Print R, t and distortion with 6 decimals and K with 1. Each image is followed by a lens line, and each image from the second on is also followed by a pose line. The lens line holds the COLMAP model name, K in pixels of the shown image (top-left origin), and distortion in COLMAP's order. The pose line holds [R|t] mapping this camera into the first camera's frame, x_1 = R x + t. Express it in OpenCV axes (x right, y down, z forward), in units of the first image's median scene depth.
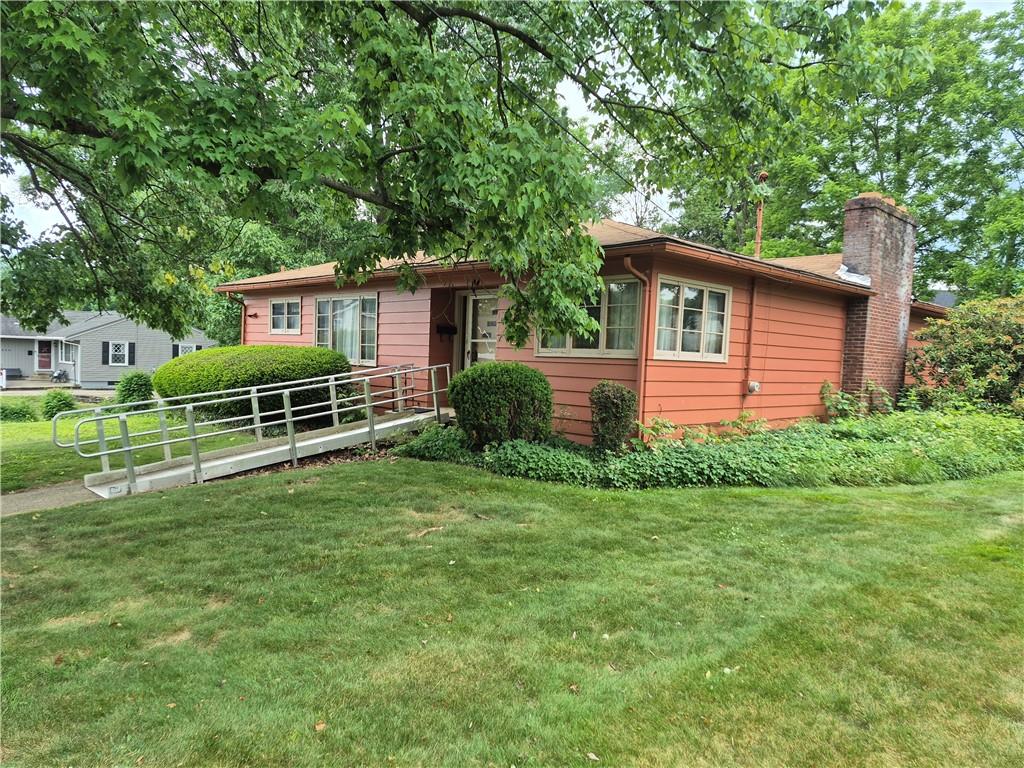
lens RADIAL K [[709.3, 0, 508.4], [0, 709.3, 390.1], [0, 0, 1]] dist [0.079827, -0.096469]
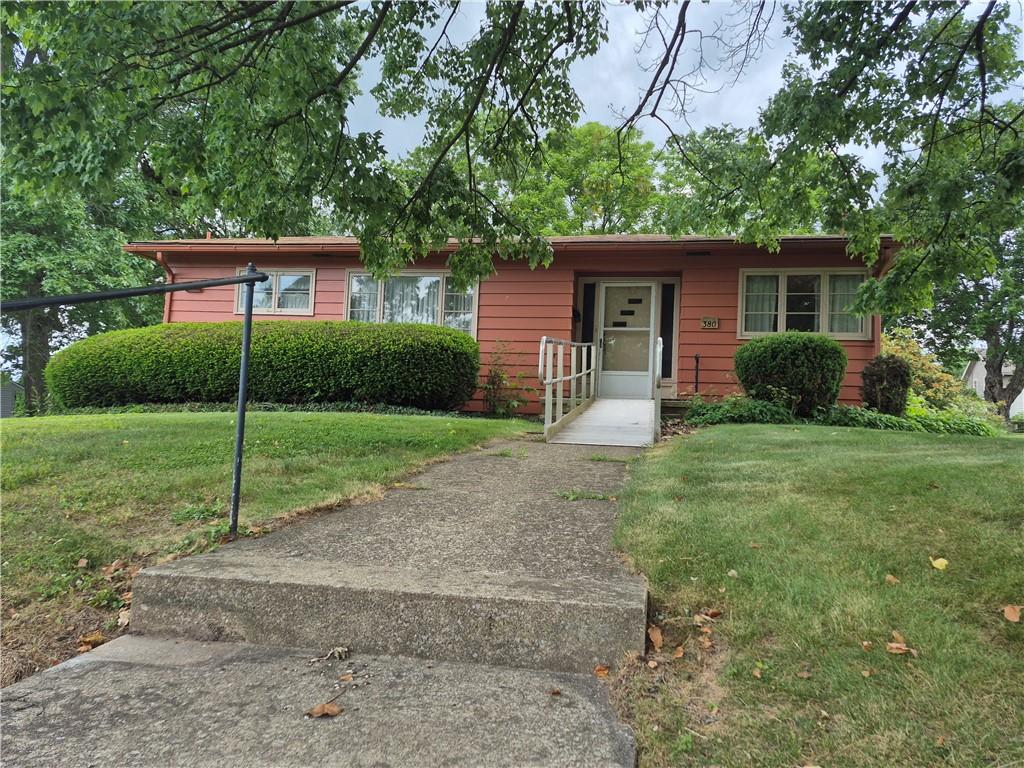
lens RADIAL K [[706.2, 0, 513.3], [0, 706.2, 391.1], [0, 0, 1]] dist [0.100003, -0.128180]
pose [[0.824072, 0.042865, 0.564861, -0.749740], [0.010377, 0.995823, -0.090708, 0.108208], [-0.566390, 0.080612, 0.820186, 0.317722]]
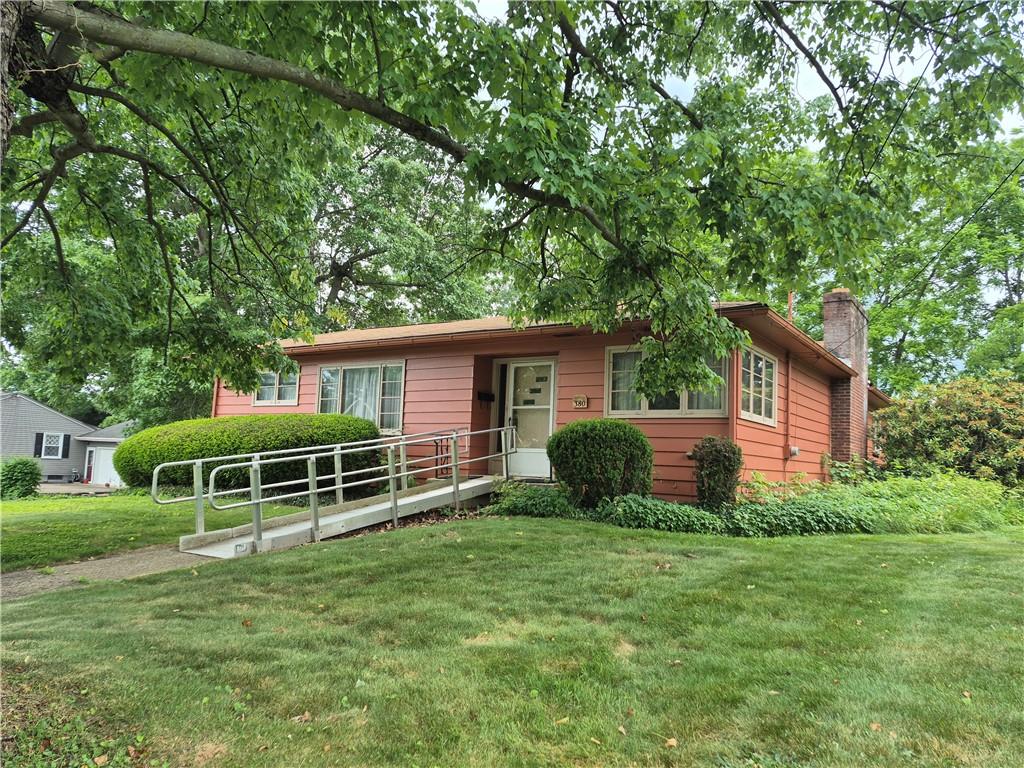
lens RADIAL K [[709.3, 0, 508.4], [0, 709.3, 390.1], [0, 0, 1]] dist [0.079827, -0.096469]
pose [[0.979282, 0.021477, 0.201361, -0.283329], [0.007051, 0.990140, -0.139903, 0.049985], [-0.202380, 0.138424, 0.969475, 0.028899]]
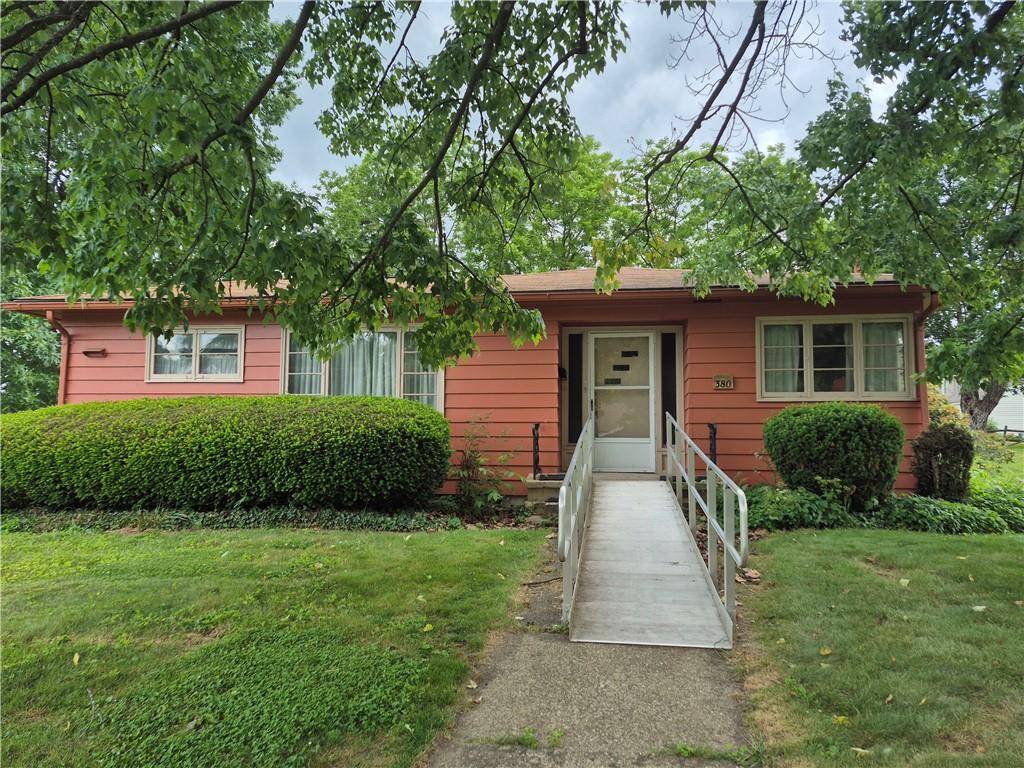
lens RADIAL K [[709.3, 0, 508.4], [0, 709.3, 390.1], [0, 0, 1]] dist [0.079827, -0.096469]
pose [[0.793897, 0.021290, 0.607680, -0.674871], [0.049642, 0.993781, -0.099671, 0.008849], [-0.606023, 0.109295, 0.787903, 0.461014]]
